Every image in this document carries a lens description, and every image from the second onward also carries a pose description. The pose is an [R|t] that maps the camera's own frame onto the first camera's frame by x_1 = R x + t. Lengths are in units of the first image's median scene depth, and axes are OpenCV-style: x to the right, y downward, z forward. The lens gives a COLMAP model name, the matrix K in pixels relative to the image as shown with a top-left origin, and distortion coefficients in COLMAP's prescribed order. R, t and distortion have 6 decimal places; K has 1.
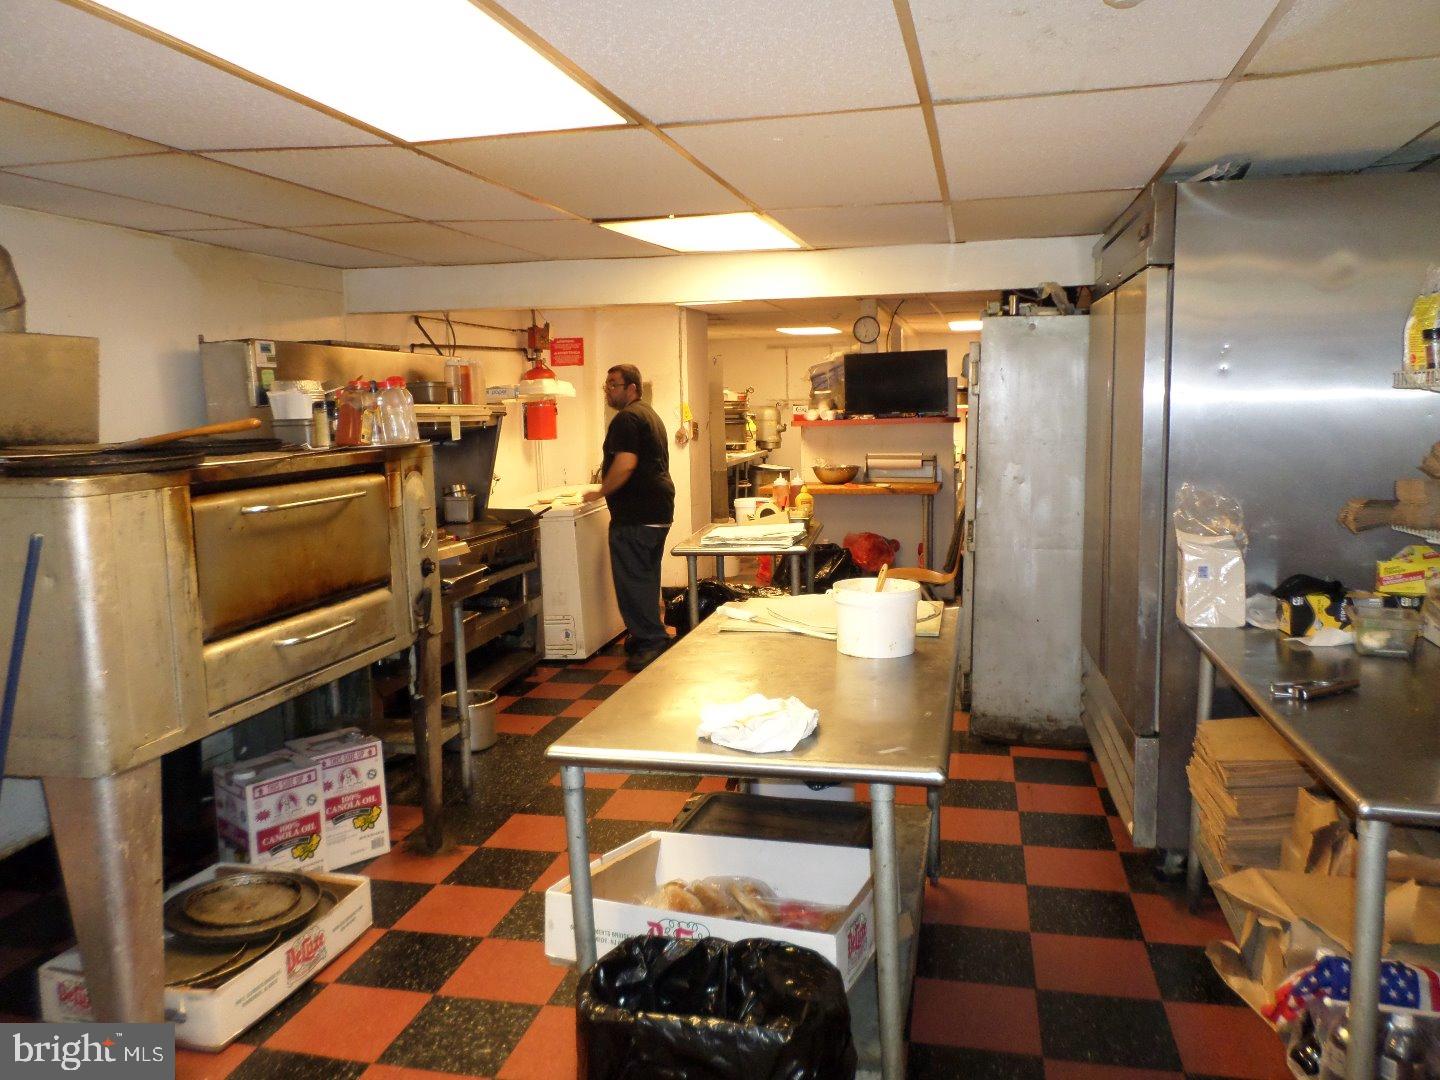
lens RADIAL K [[1094.2, 0, 715.7], [0, 1094.2, 539.9], [0, 0, 1]] dist [-0.017070, -0.005685]
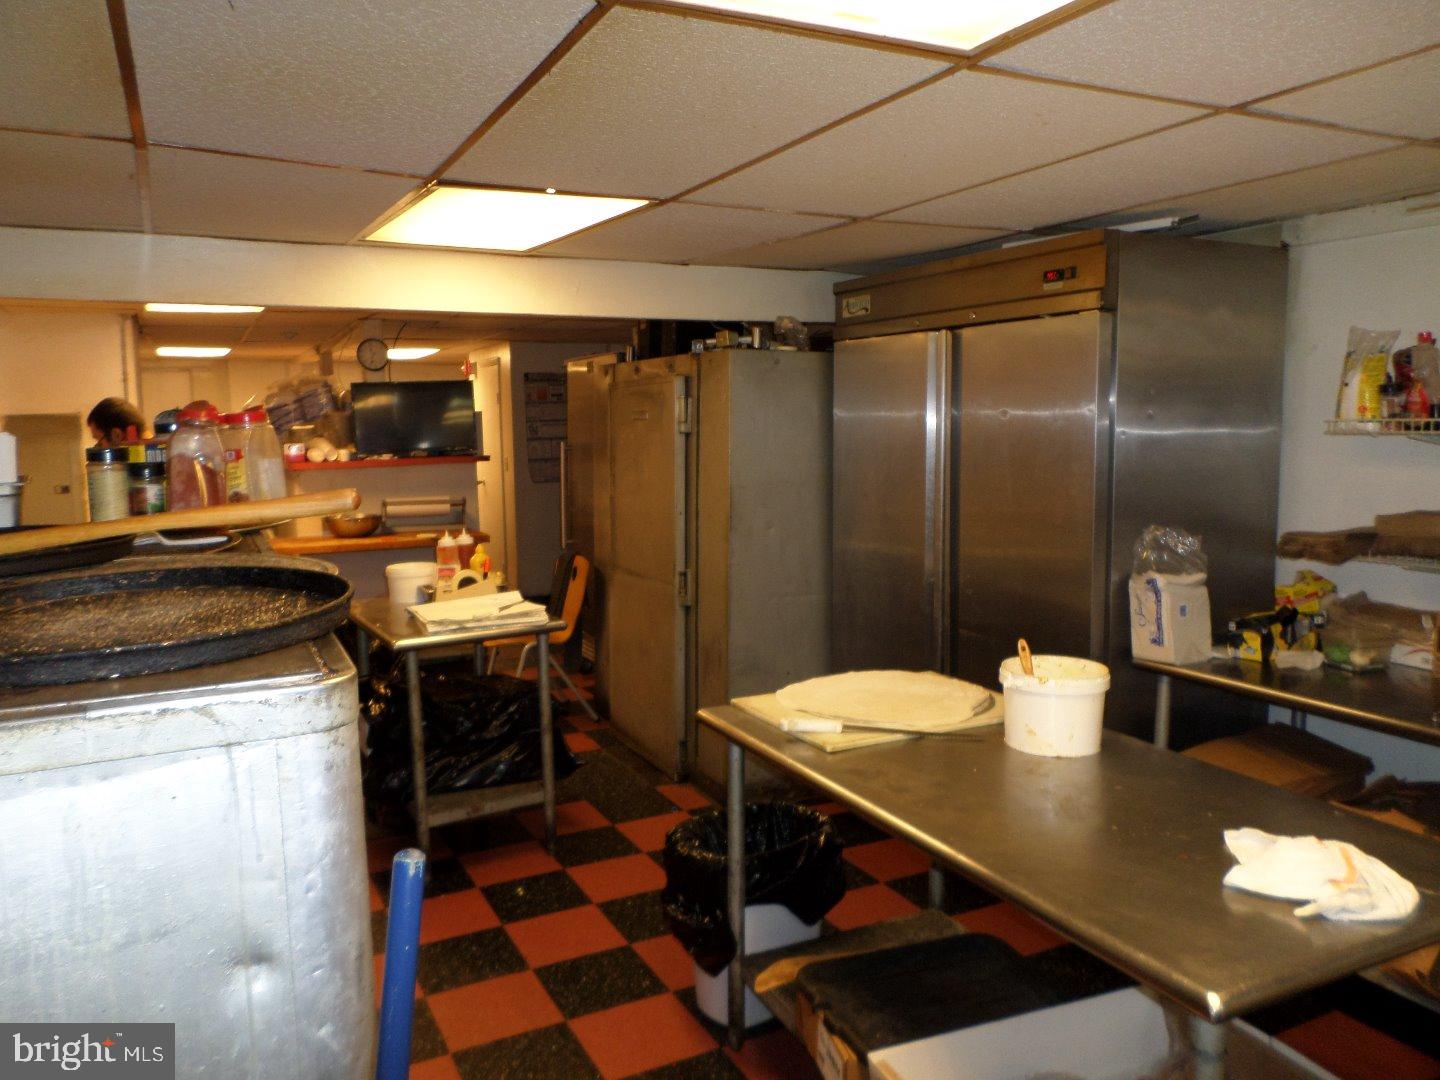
lens RADIAL K [[1094.2, 0, 722.8], [0, 1094.2, 540.1], [0, 0, 1]] dist [-0.017070, -0.005685]
pose [[0.772704, -0.056956, 0.632206, -0.198394], [0.075936, 0.997108, -0.002981, -0.024819], [-0.630208, 0.050311, 0.774795, 0.175052]]
